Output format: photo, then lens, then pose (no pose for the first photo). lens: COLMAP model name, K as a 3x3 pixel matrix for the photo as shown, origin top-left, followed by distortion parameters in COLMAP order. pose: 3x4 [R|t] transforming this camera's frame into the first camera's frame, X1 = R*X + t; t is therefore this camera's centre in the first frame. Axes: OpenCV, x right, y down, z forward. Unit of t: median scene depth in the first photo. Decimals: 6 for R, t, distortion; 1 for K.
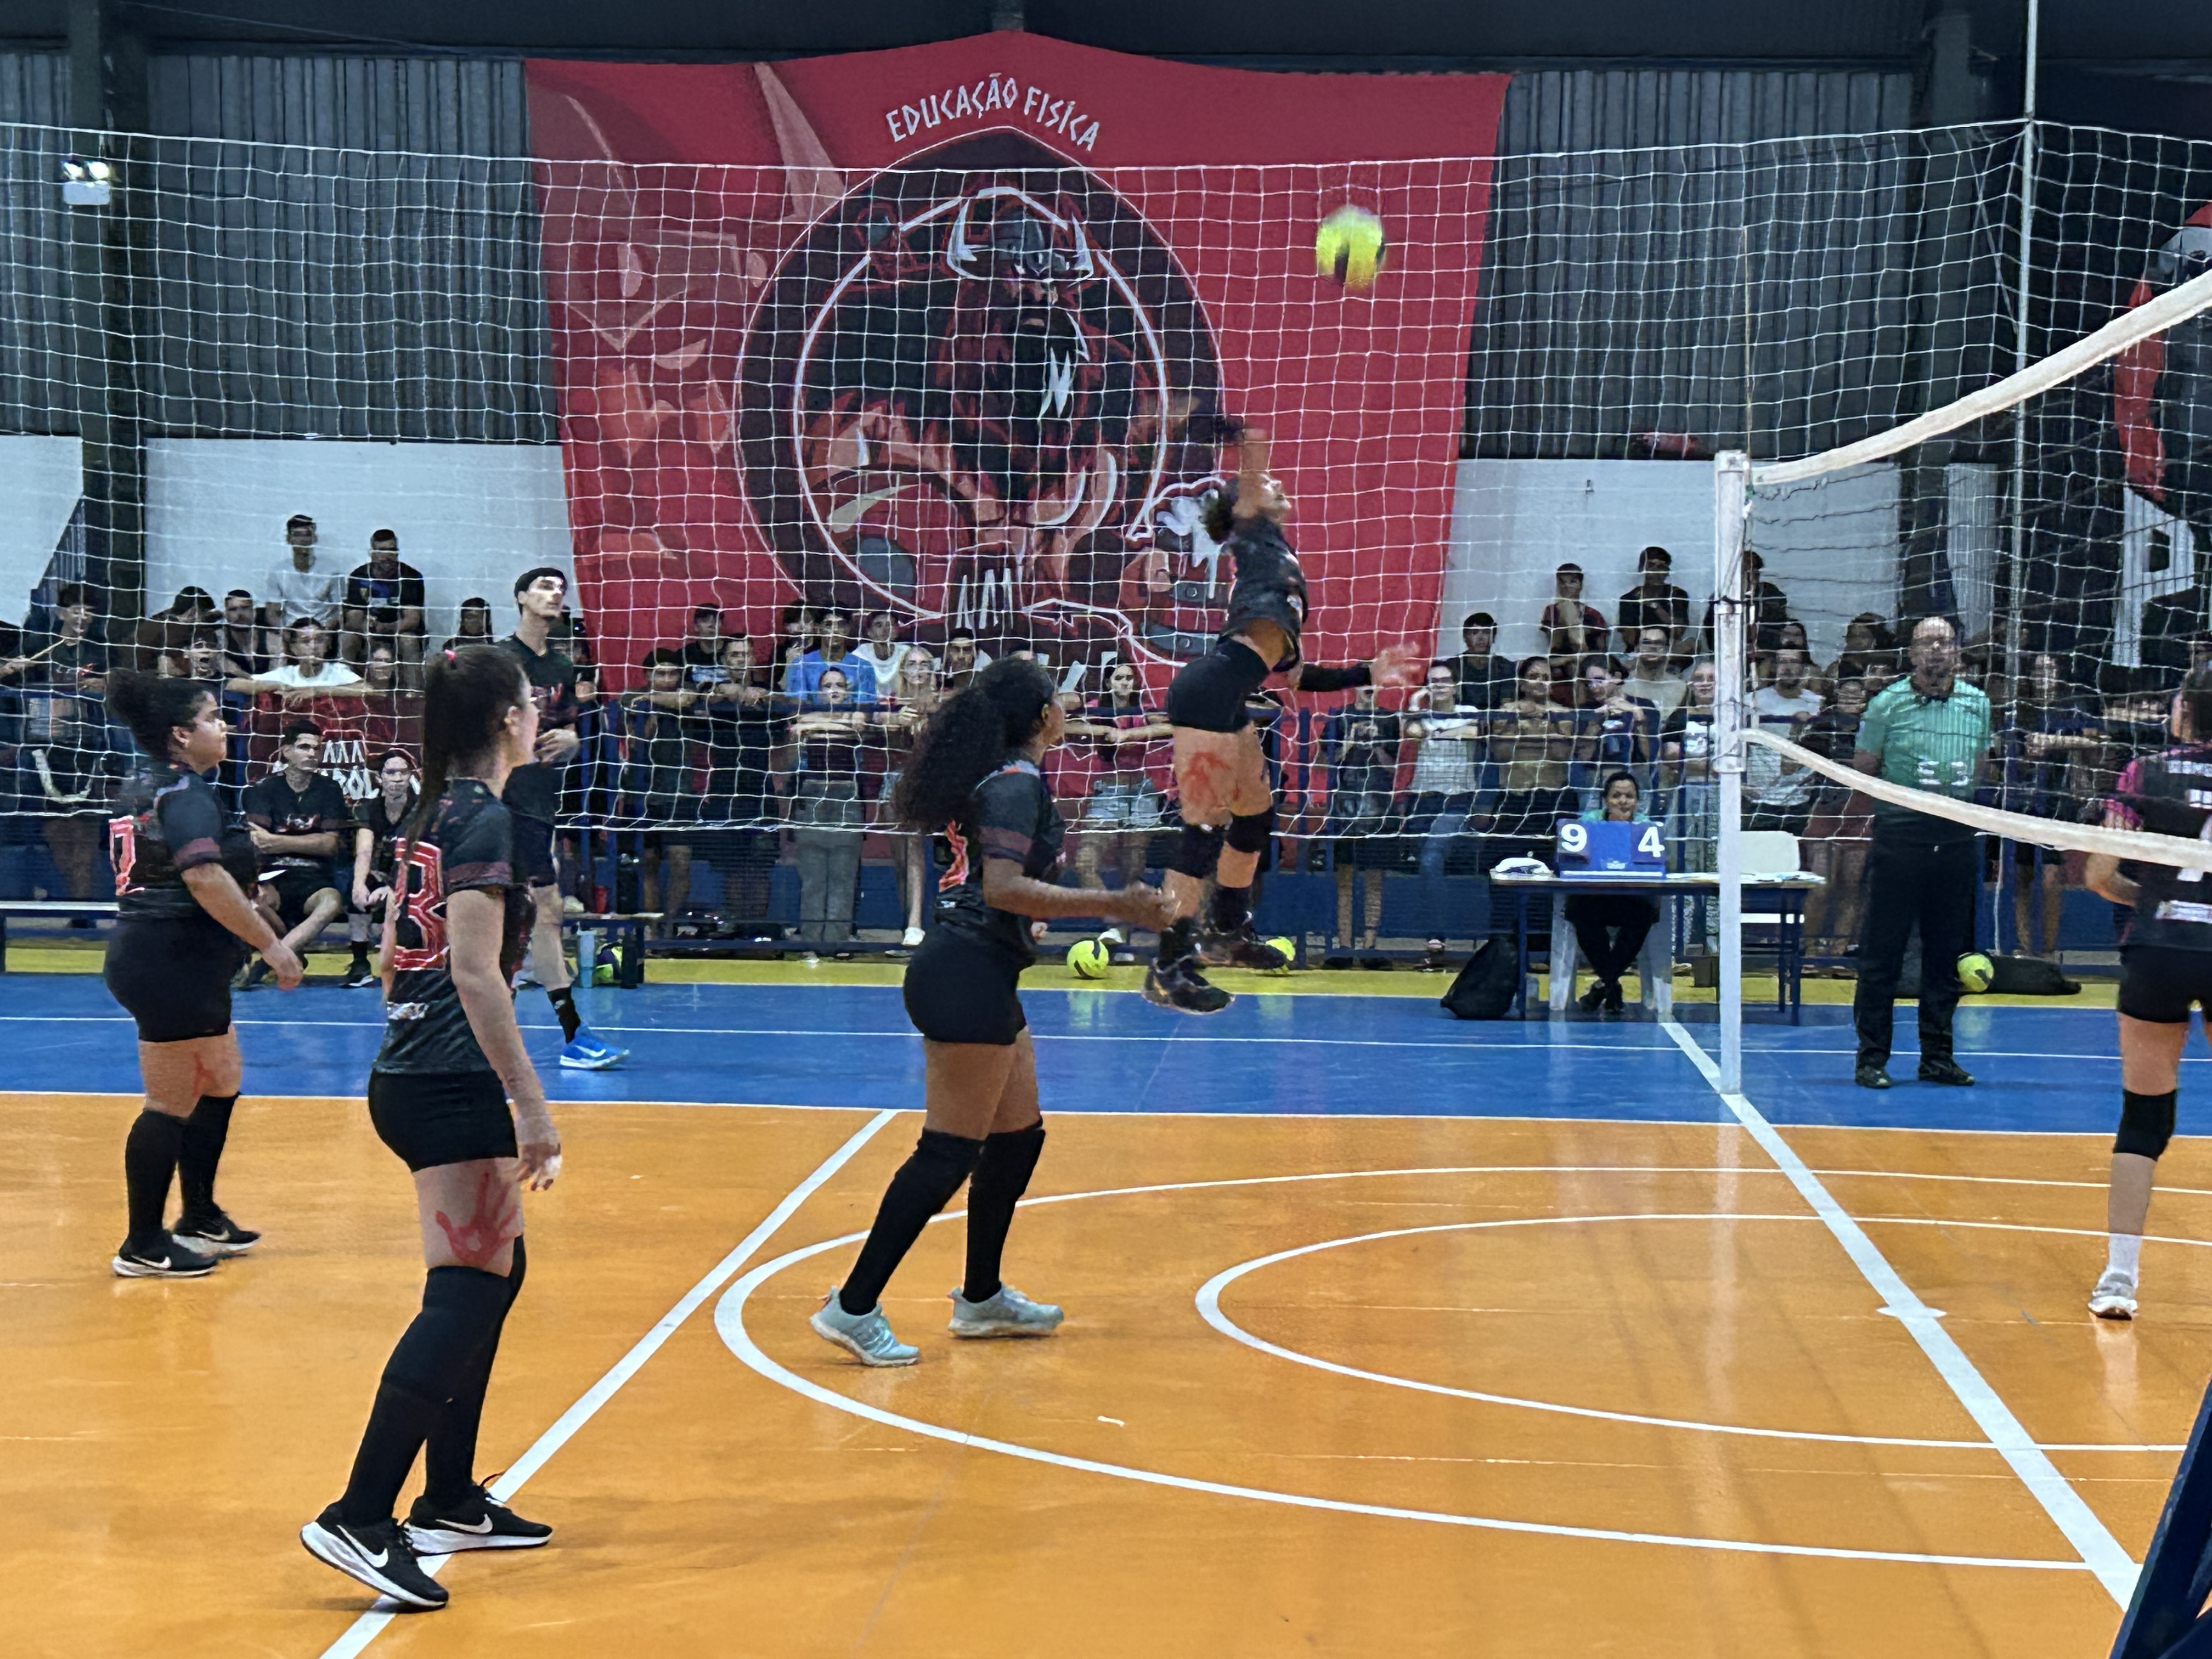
lens RADIAL K [[4442.5, 0, 1108.3], [0, 4442.5, 831.2], [0, 0, 1]] dist [0.065962, 0.000000]
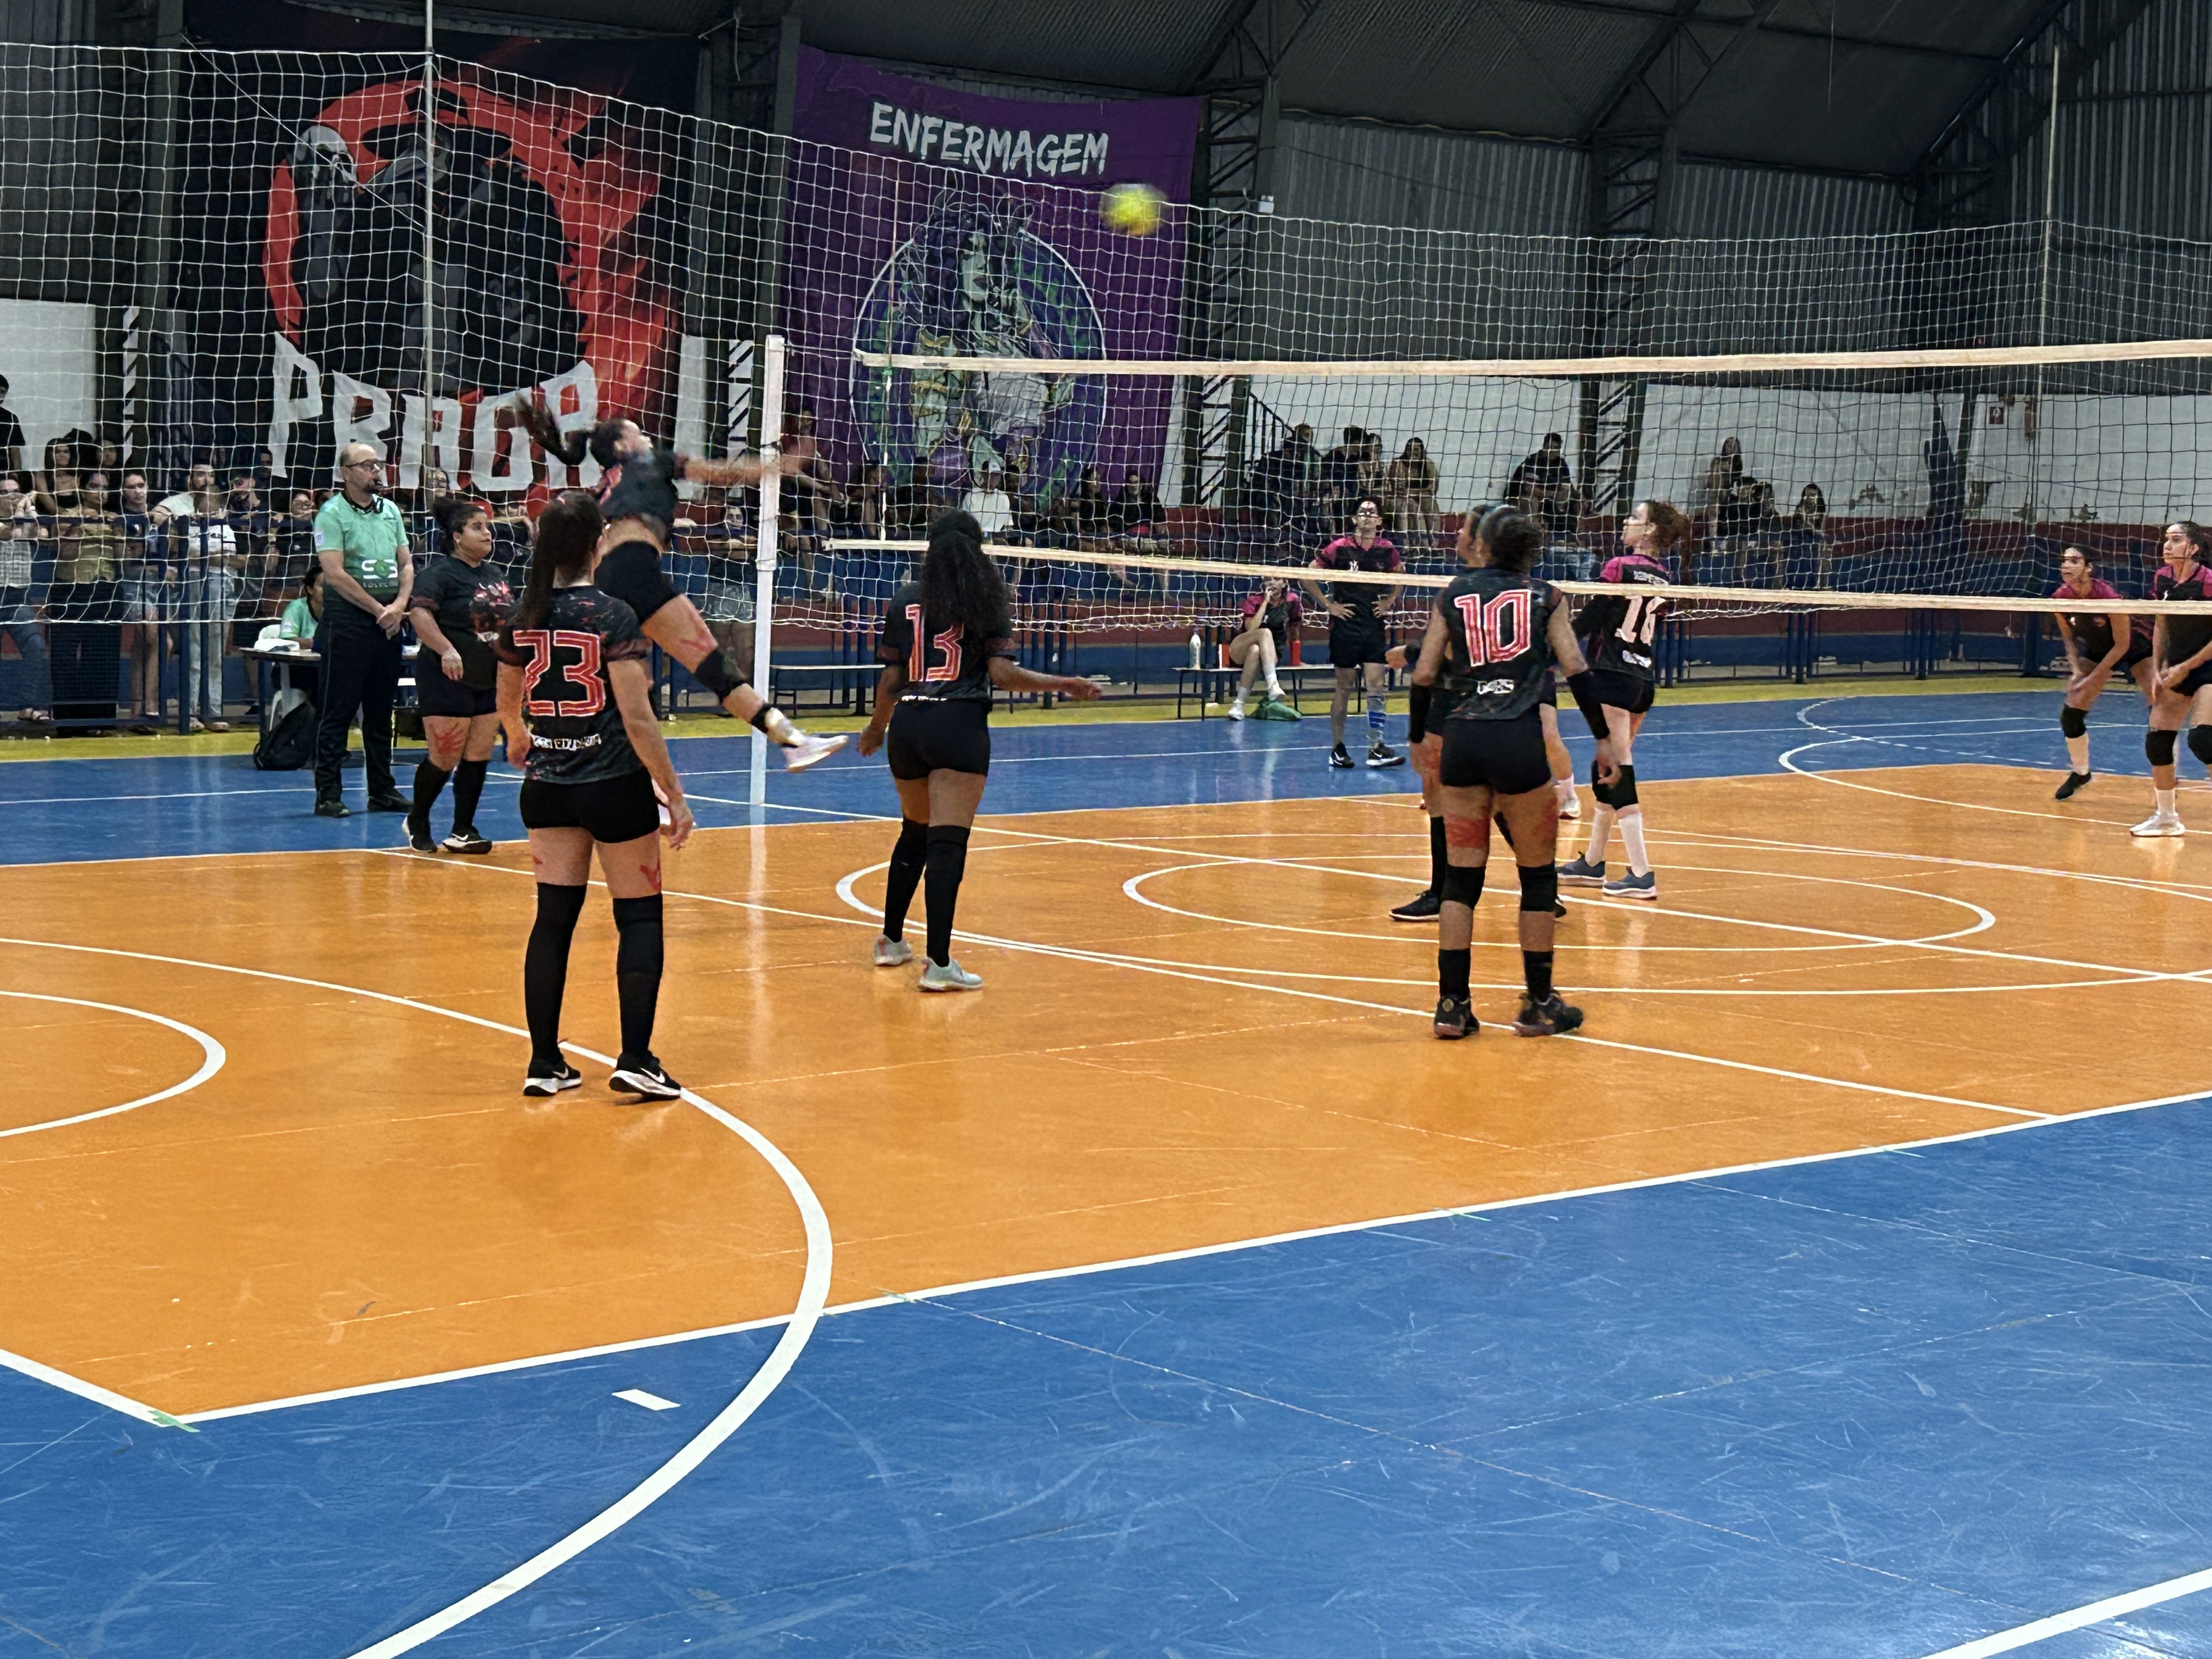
lens RADIAL K [[4020.3, 0, 1133.1], [0, 4020.3, 829.8], [0, 0, 1]] dist [0.085572, 0.000000]
pose [[0.711341, -0.057260, 0.700511, -0.685152], [0.016657, 0.997769, 0.064643, -0.012436], [-0.702649, -0.034315, 0.710708, 0.041567]]
